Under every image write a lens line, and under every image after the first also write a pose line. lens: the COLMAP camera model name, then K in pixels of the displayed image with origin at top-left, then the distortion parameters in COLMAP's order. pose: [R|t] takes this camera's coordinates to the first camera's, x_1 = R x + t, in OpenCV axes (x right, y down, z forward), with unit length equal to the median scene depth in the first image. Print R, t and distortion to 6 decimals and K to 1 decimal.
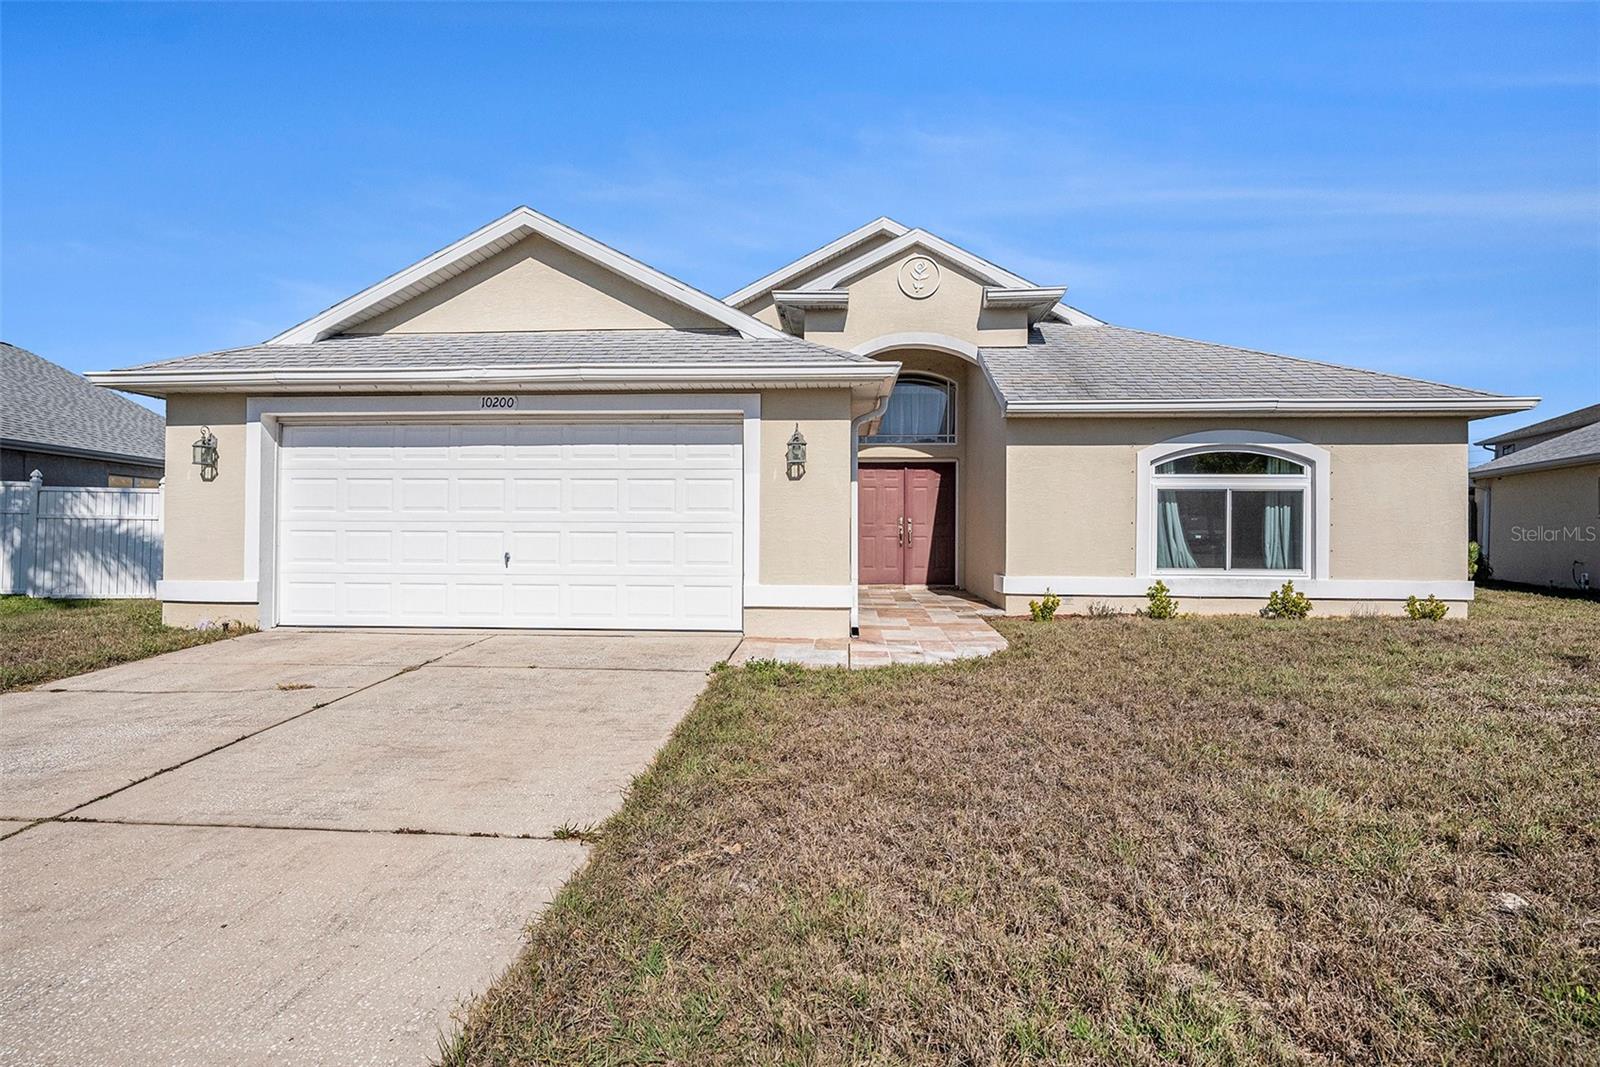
lens RADIAL K [[850.2, 0, 773.5], [0, 850.2, 517.8], [0, 0, 1]] dist [0.006071, -0.000625]
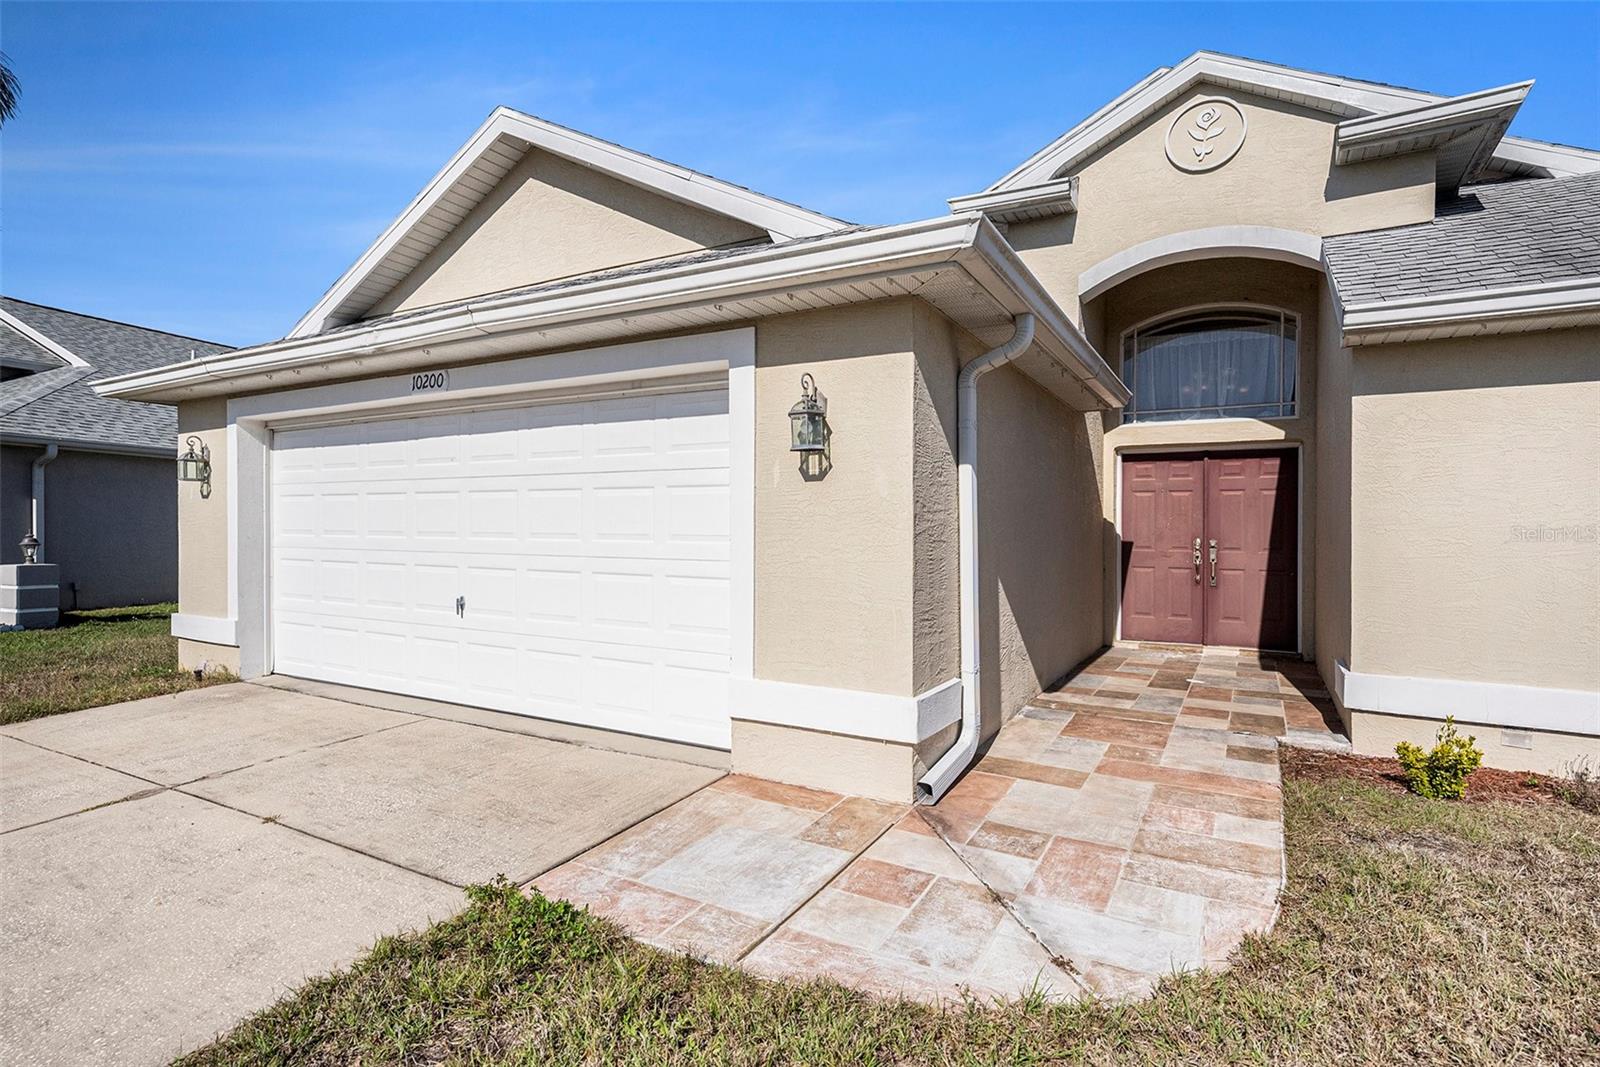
lens RADIAL K [[811.1, 0, 788.2], [0, 811.1, 523.8], [0, 0, 1]] dist [0.010904, 0.001058]
pose [[0.904500, -0.001586, -0.426470, 0.193543], [0.000527, 0.999996, -0.002600, -0.015169], [0.426473, 0.002127, 0.904498, 0.471225]]
